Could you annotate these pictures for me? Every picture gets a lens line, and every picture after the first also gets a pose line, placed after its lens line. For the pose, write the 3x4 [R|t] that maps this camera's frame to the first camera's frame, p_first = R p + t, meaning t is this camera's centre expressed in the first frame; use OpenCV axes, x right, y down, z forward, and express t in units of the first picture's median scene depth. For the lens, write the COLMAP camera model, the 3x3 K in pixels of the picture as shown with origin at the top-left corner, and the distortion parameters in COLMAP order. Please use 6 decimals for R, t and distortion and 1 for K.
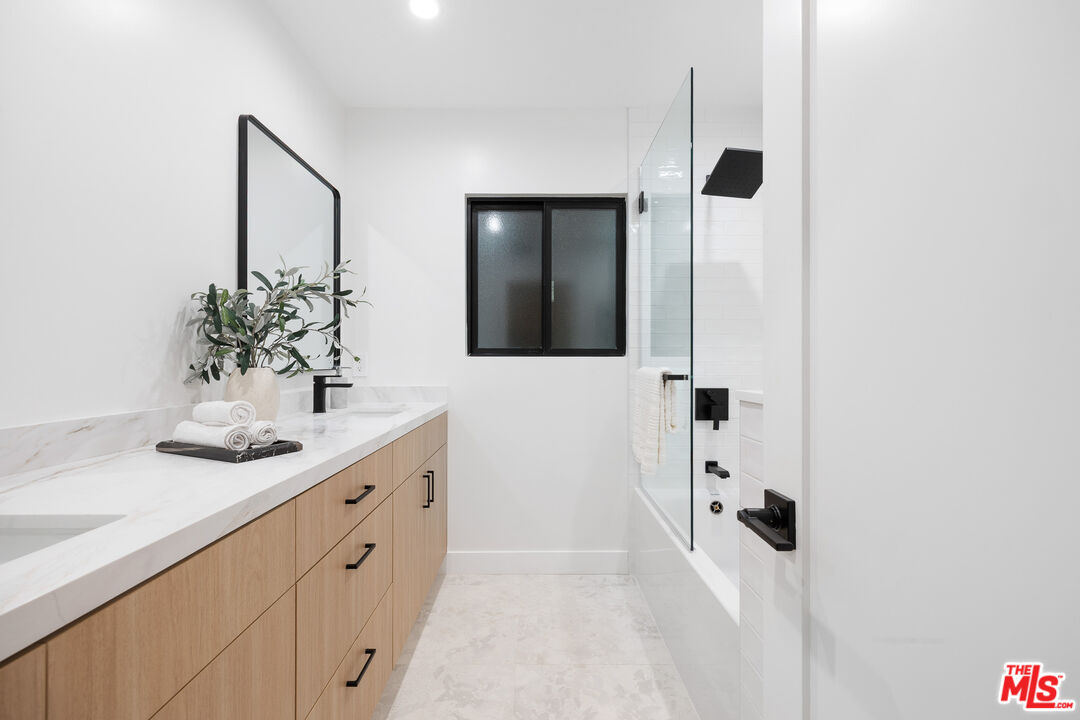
lens RADIAL K [[445.4, 0, 540.0], [0, 445.4, 360.0], [0, 0, 1]] dist [-0.000421, 0.000072]
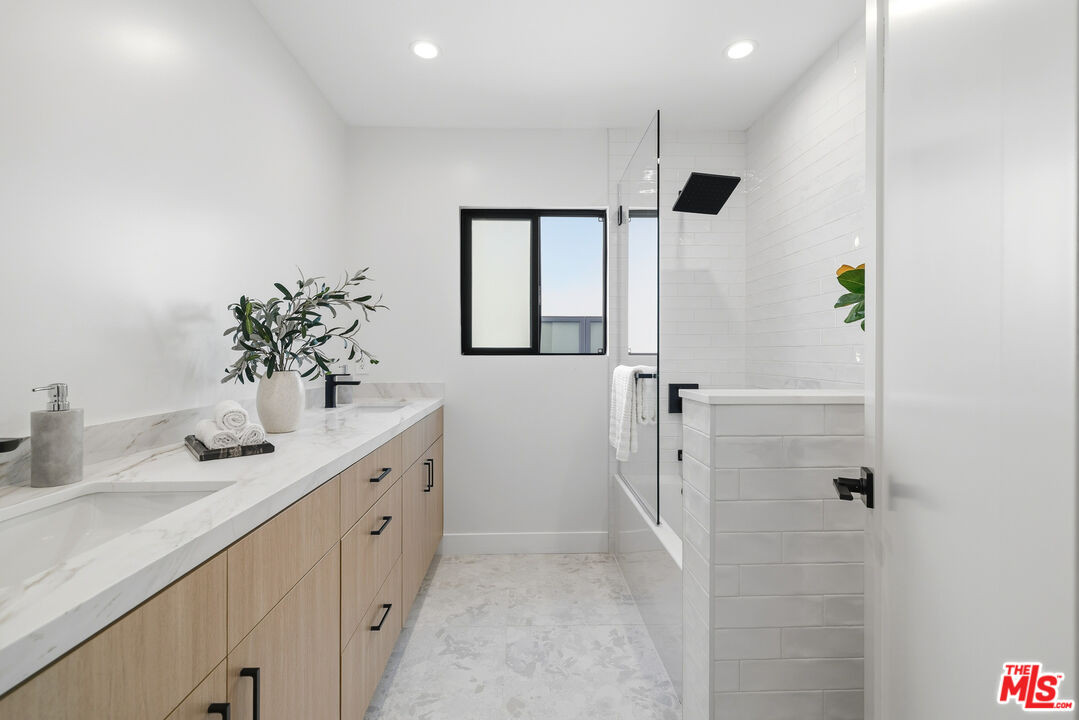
lens RADIAL K [[460.2, 0, 538.2], [0, 460.2, 351.2], [0, 0, 1]] dist [-0.000179, -0.000034]
pose [[0.999760, -0.000951, 0.021899, 0.000201], [0.000973, 0.999999, -0.000995, -0.024103], [-0.021898, 0.001016, 0.999760, -0.184980]]
